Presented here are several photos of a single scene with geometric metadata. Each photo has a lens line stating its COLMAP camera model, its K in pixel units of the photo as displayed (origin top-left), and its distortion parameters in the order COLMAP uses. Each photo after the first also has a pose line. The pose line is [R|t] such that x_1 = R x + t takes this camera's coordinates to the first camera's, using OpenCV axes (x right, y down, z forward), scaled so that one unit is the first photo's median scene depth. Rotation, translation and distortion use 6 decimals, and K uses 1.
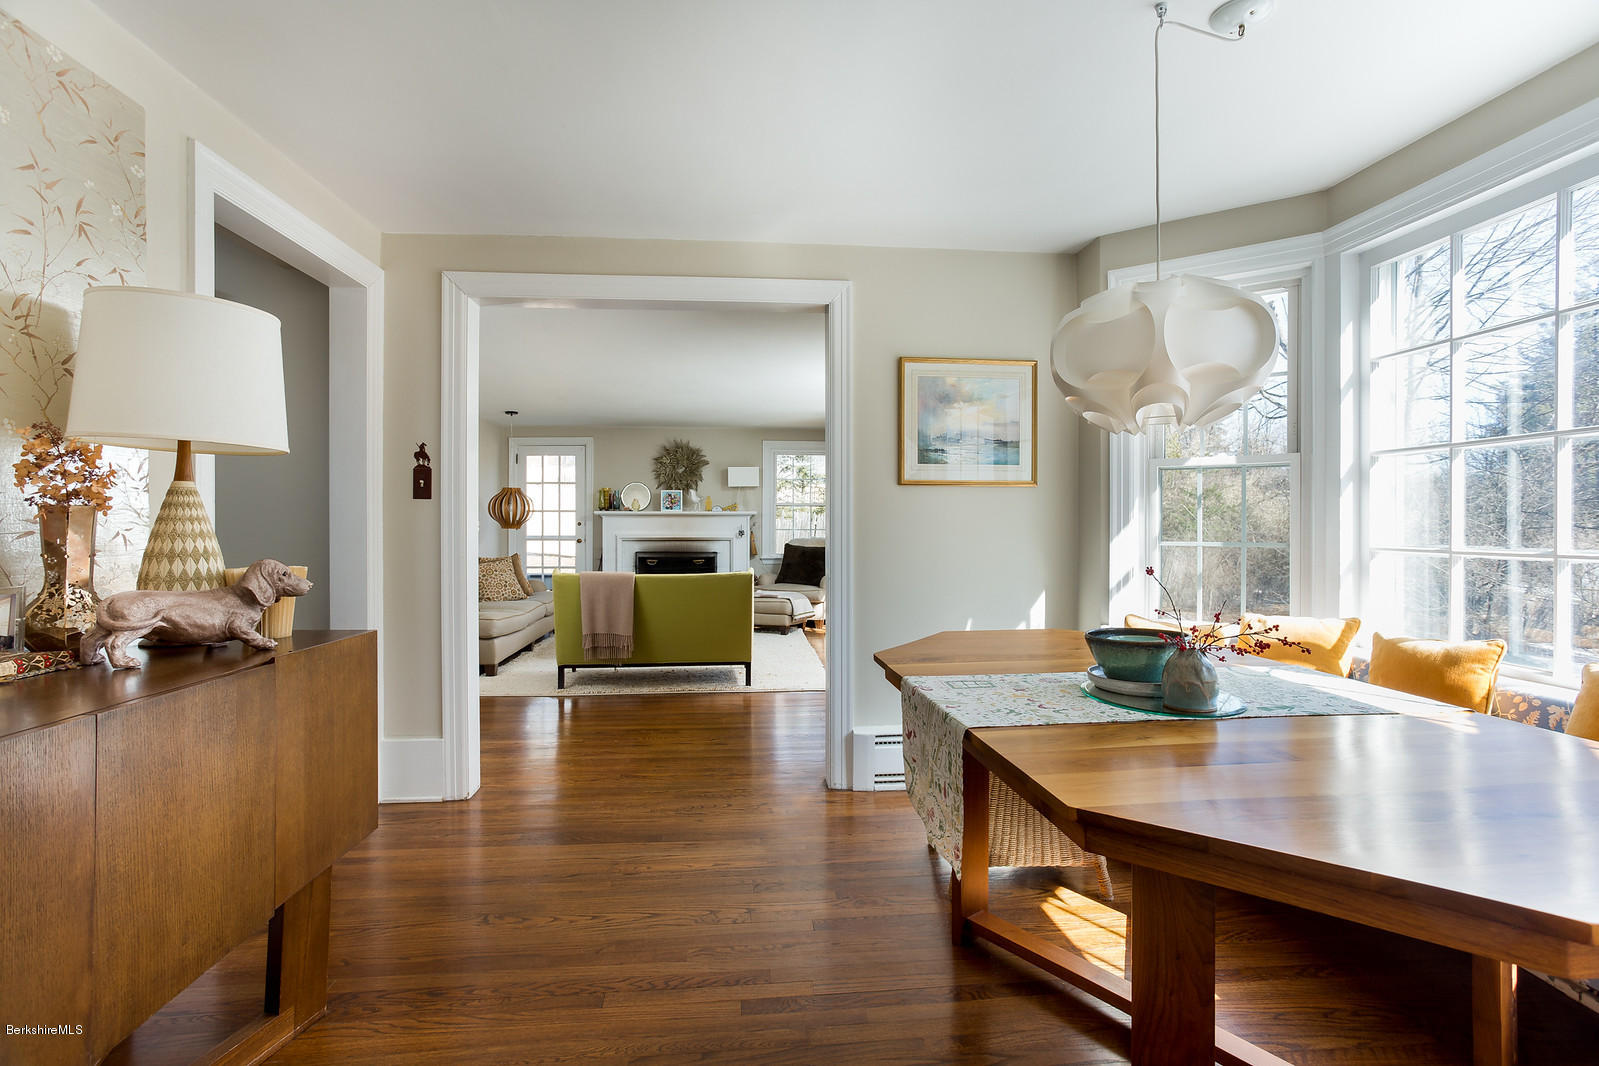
lens RADIAL K [[772.5, 0, 802.8], [0, 772.5, 527.2], [0, 0, 1]] dist [0.004069, 0.005067]
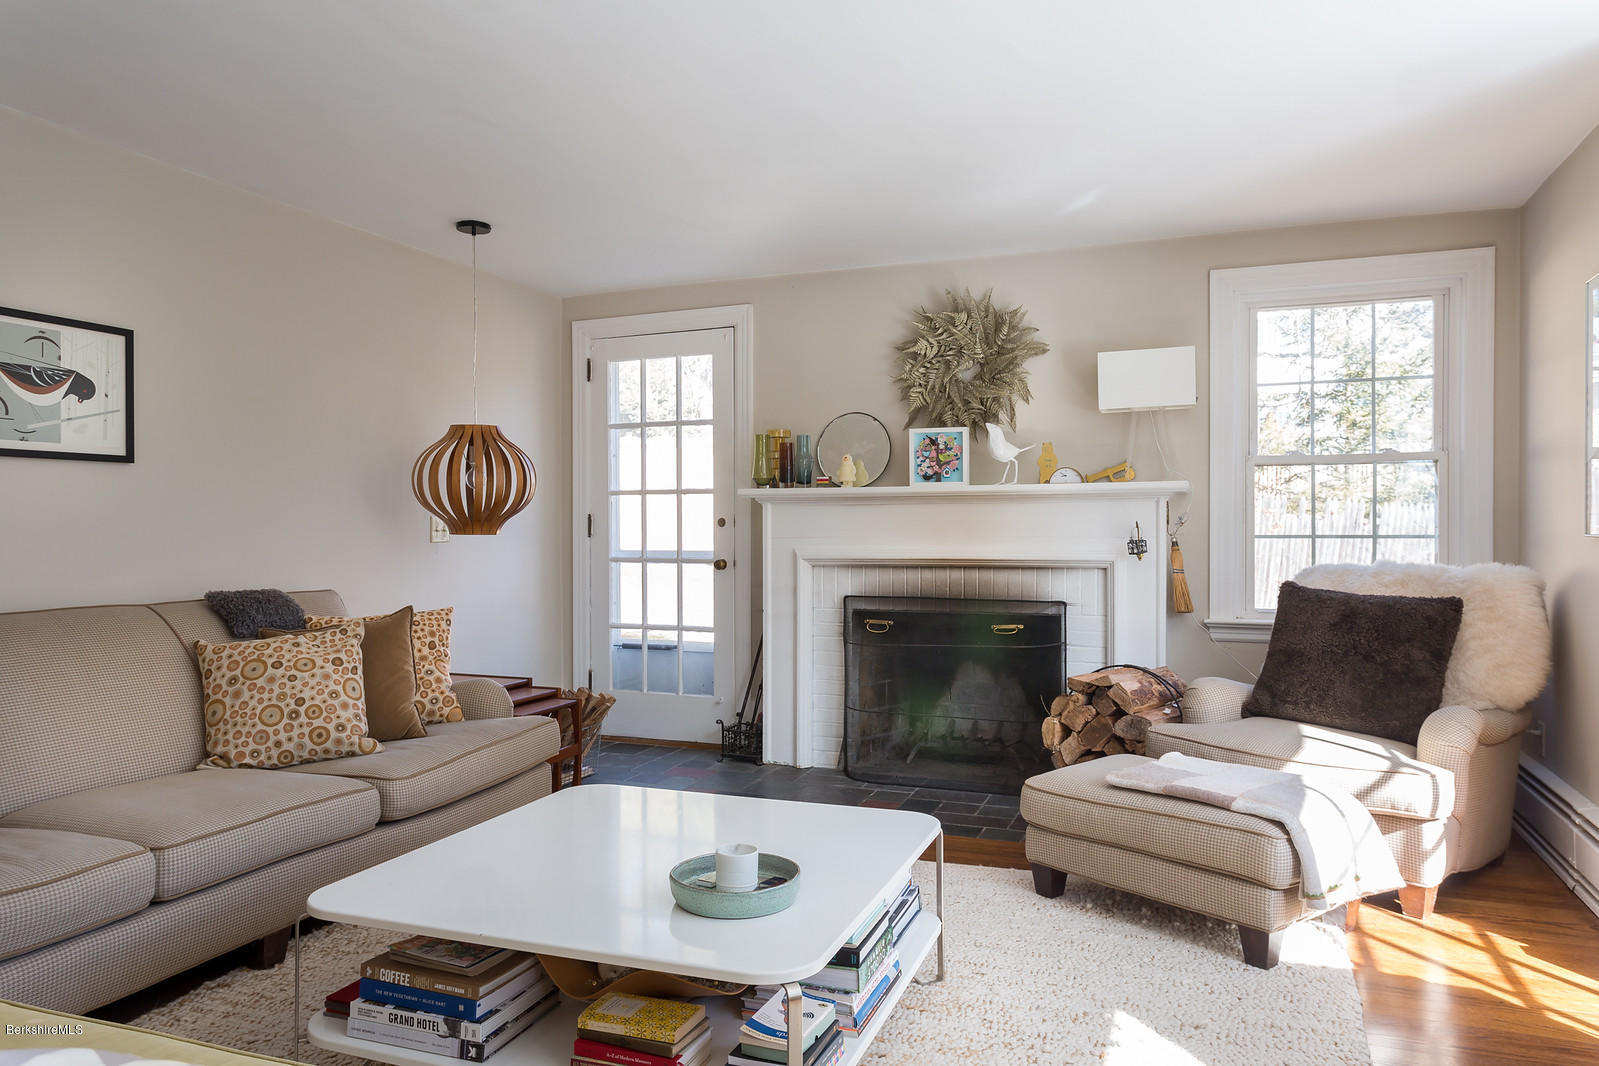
lens RADIAL K [[1069.7, 0, 794.1], [0, 1069.7, 535.8], [0, 0, 1]] dist [0.015968, 0.000567]
pose [[0.884685, -0.000210, -0.466189, 0.004932], [0.004122, 0.999964, 0.007372, -0.001242], [0.466171, -0.008443, 0.884654, 0.522861]]
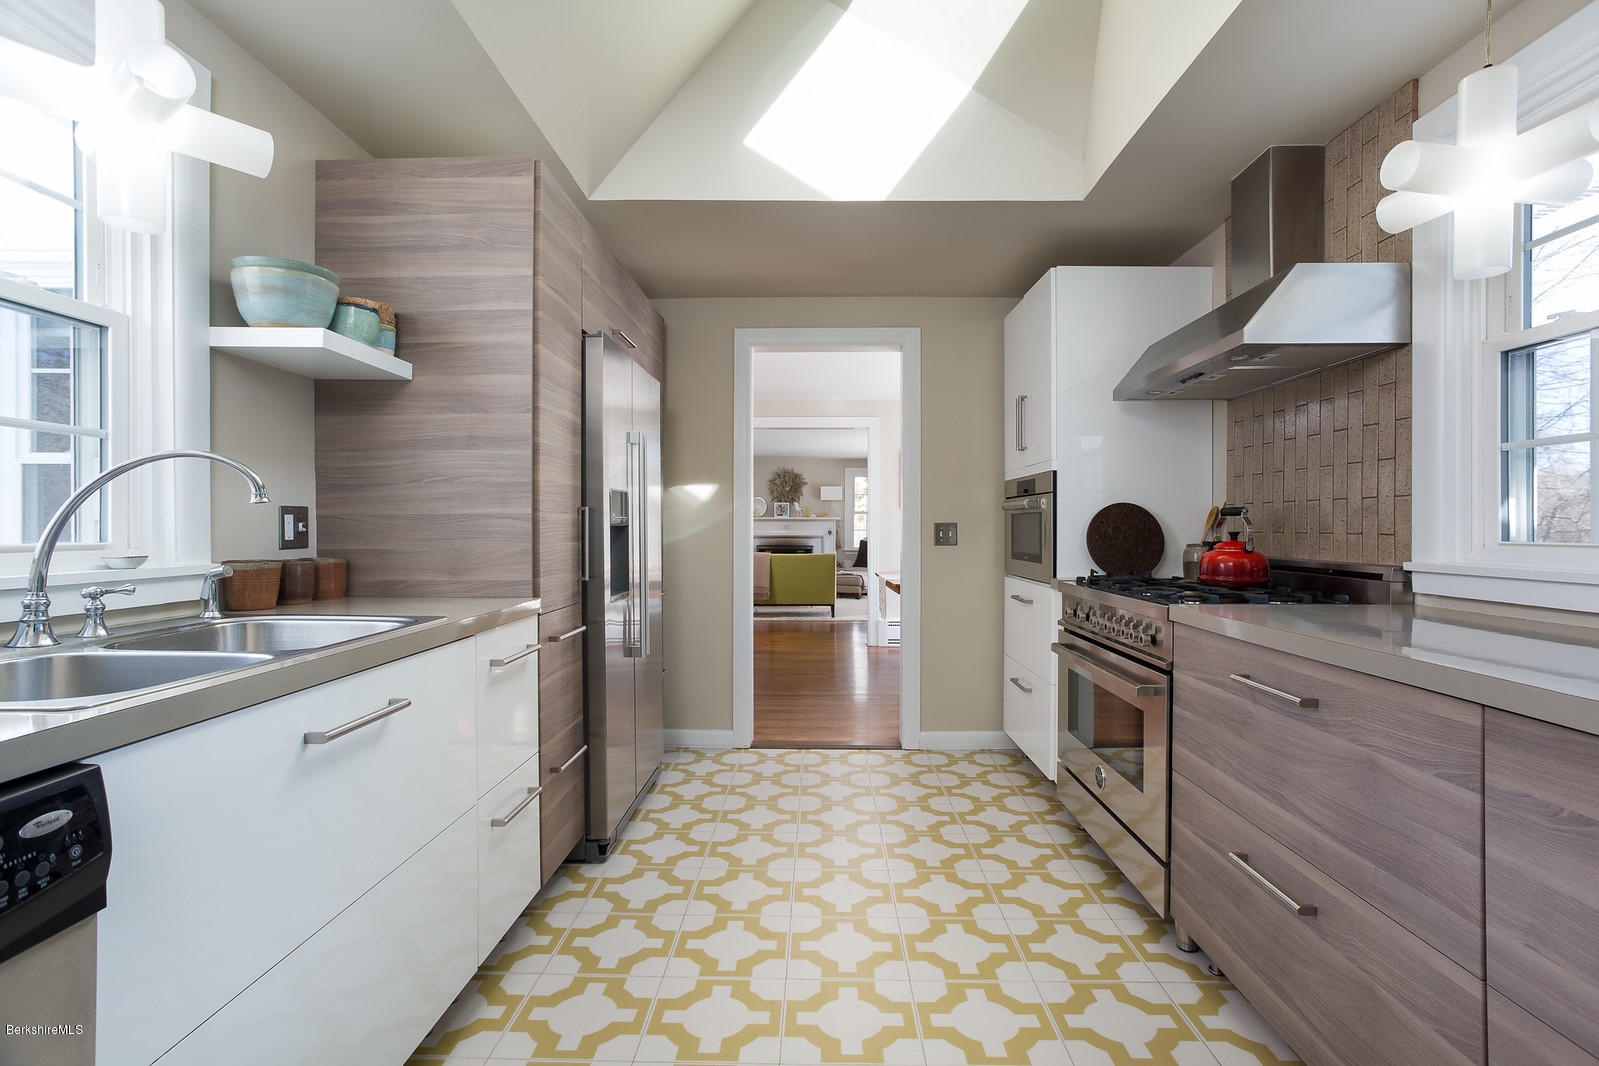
lens RADIAL K [[772.5, 0, 801.3], [0, 772.5, 536.1], [0, 0, 1]] dist [0.004069, 0.005067]
pose [[0.992690, -0.000388, -0.120694, 0.040802], [0.000367, 1.000000, -0.000192, 0.014786], [0.120694, 0.000147, 0.992690, -0.426108]]
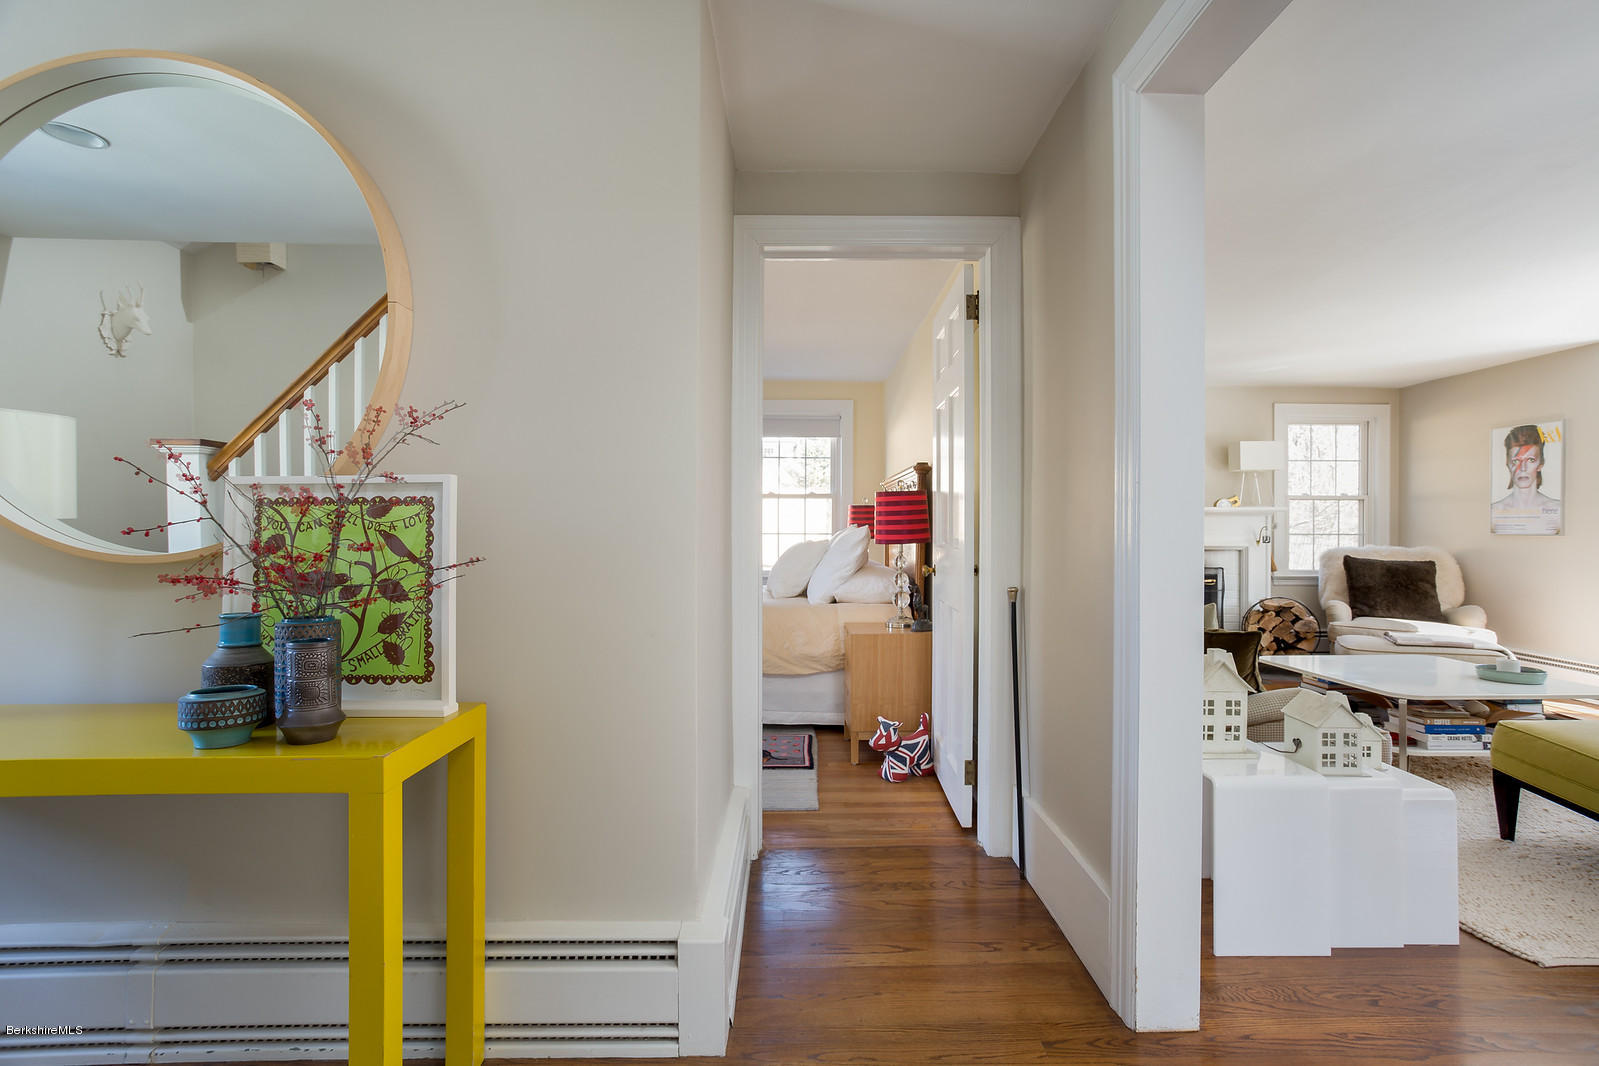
lens RADIAL K [[772.5, 0, 804.0], [0, 772.5, 527.0], [0, 0, 1]] dist [0.004069, 0.005067]
pose [[0.996079, -0.000328, -0.088464, -0.420378], [0.000295, 1.000000, -0.000376, -0.003068], [0.088465, 0.000348, 0.996079, 0.292169]]
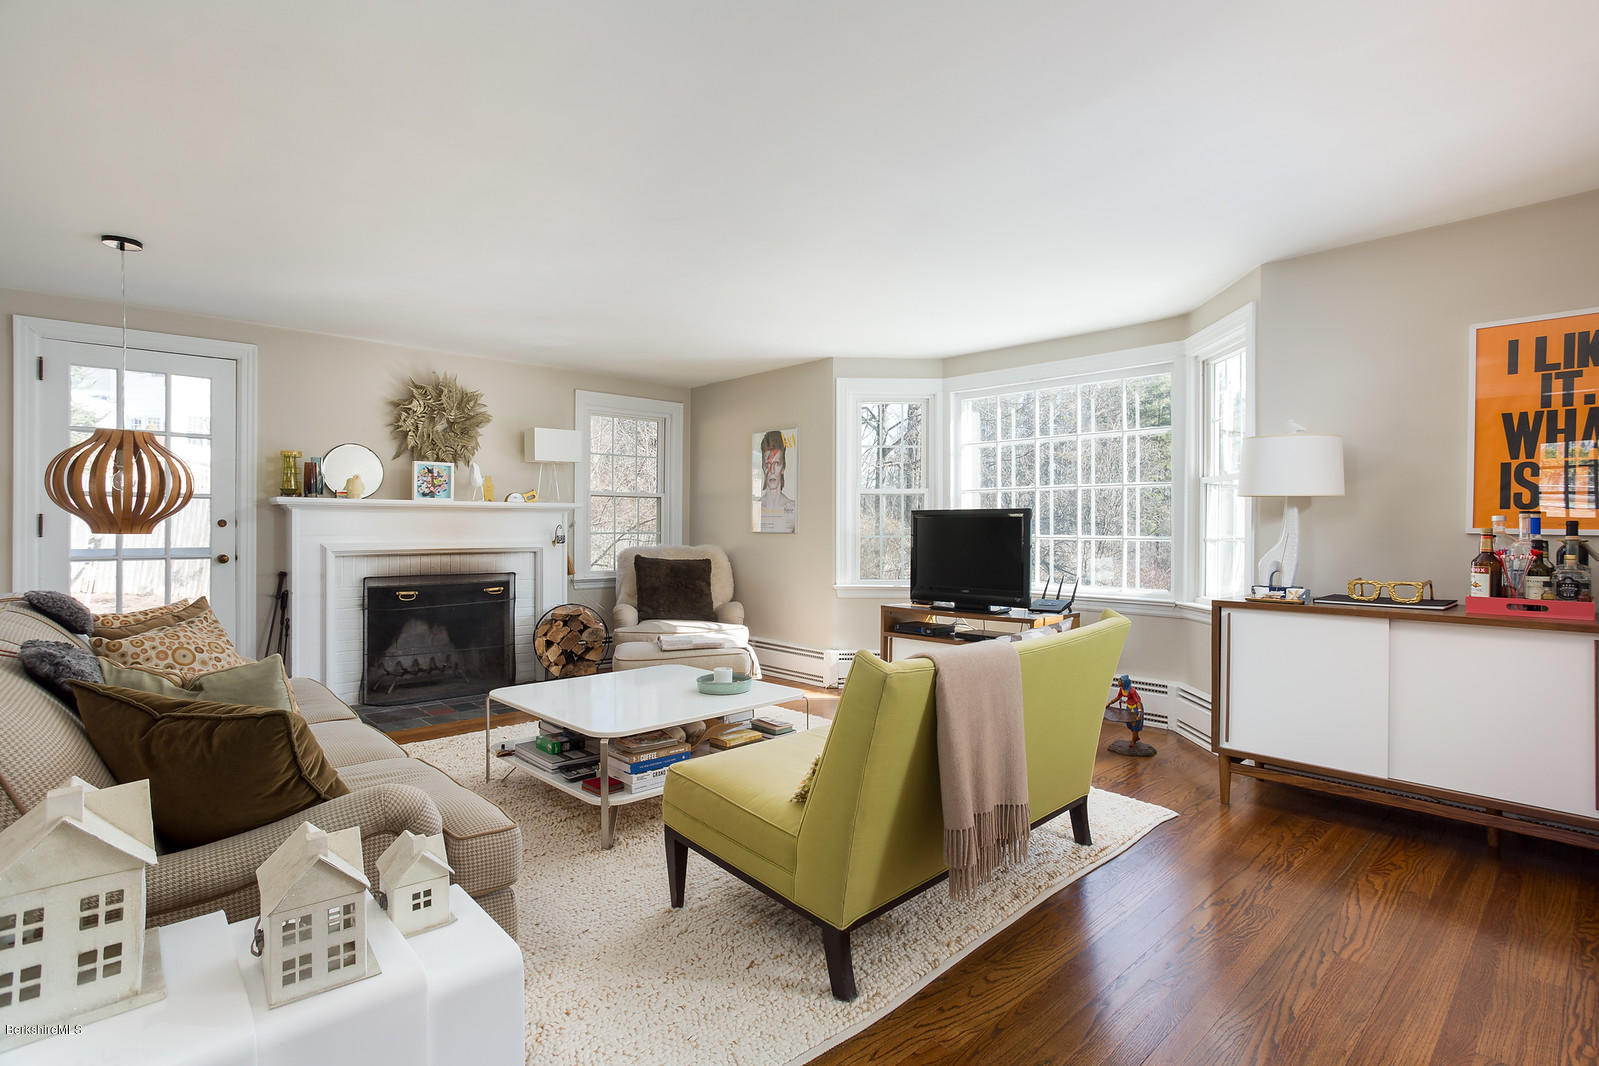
lens RADIAL K [[772.5, 0, 804.1], [0, 772.5, 535.5], [0, 0, 1]] dist [0.004069, 0.005067]
pose [[0.811508, -0.006633, 0.584304, -0.277113], [-0.001397, 0.999911, 0.013292, -0.003568], [-0.584340, -0.011603, 0.811426, 0.402148]]
